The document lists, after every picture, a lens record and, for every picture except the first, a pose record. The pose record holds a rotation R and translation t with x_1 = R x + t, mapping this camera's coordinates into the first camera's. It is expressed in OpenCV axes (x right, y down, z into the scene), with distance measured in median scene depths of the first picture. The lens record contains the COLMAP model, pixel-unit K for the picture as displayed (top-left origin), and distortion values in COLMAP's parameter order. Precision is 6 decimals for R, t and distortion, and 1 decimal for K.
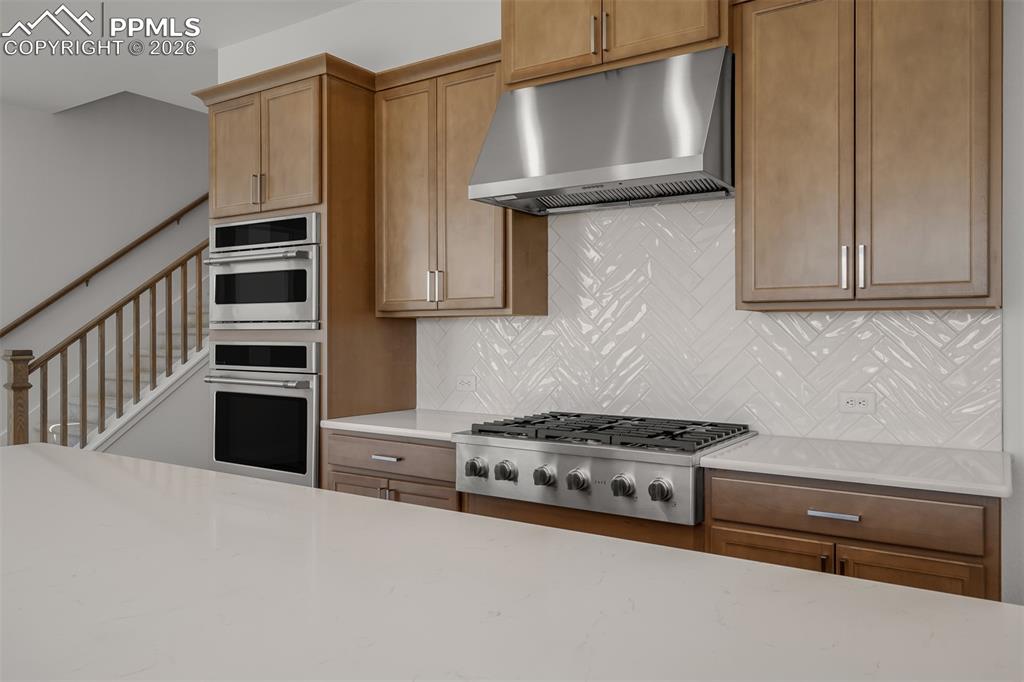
lens RADIAL K [[733.9, 0, 512.0], [0, 733.9, 341.0], [0, 0, 1]] dist [-0.008470, -0.001366]
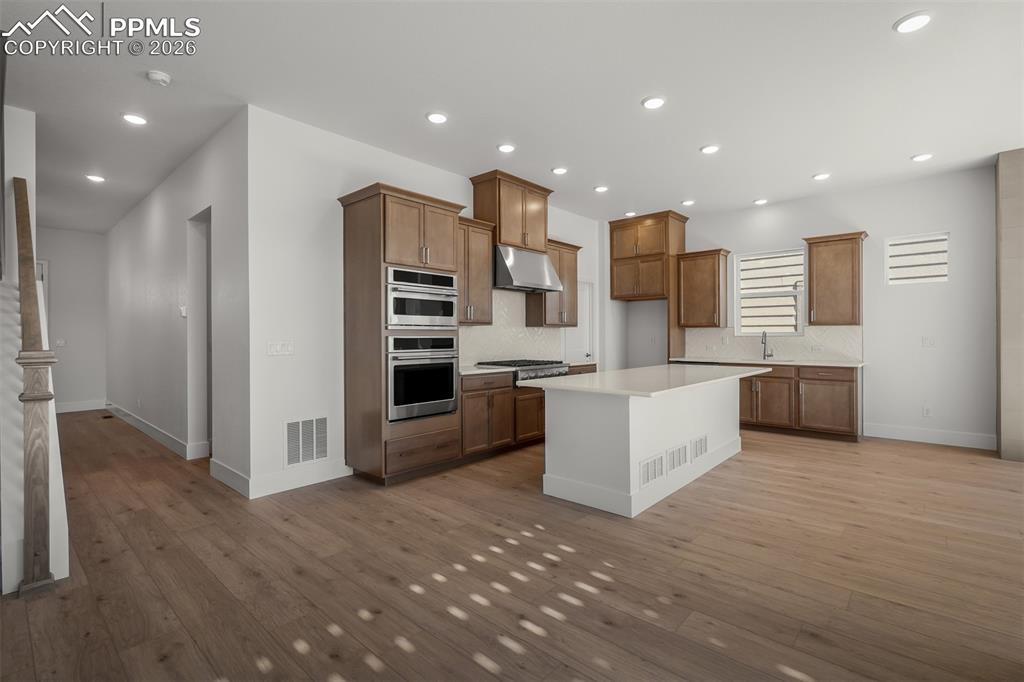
lens RADIAL K [[468.2, 0, 510.9], [0, 468.2, 335.8], [0, 0, 1]] dist [-0.000554, 0.000204]
pose [[0.146209, -0.001323, 0.989253, -1.585093], [0.012500, 0.999922, -0.000510, 0.003522], [-0.989175, 0.012440, 0.146214, 0.637801]]
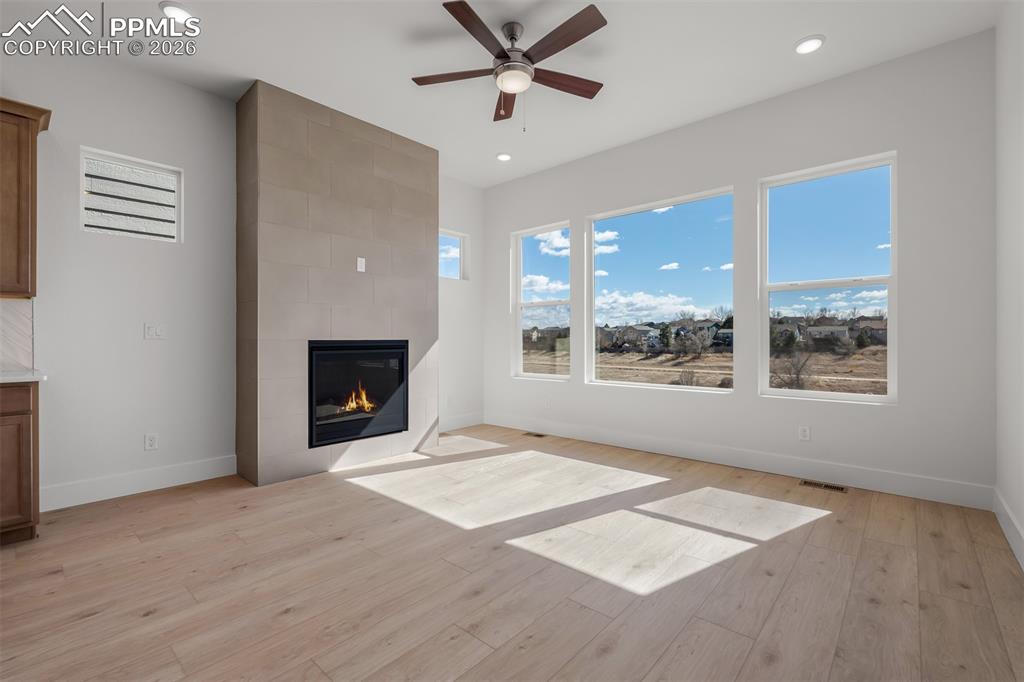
lens RADIAL K [[450.2, 0, 510.8], [0, 450.2, 339.0], [0, 0, 1]] dist [-0.002308, -0.000481]
pose [[-0.989224, 0.000535, 0.146412, -0.668424], [0.001854, 0.999959, 0.008867, 0.051871], [-0.146401, 0.009043, -0.989184, 0.301574]]
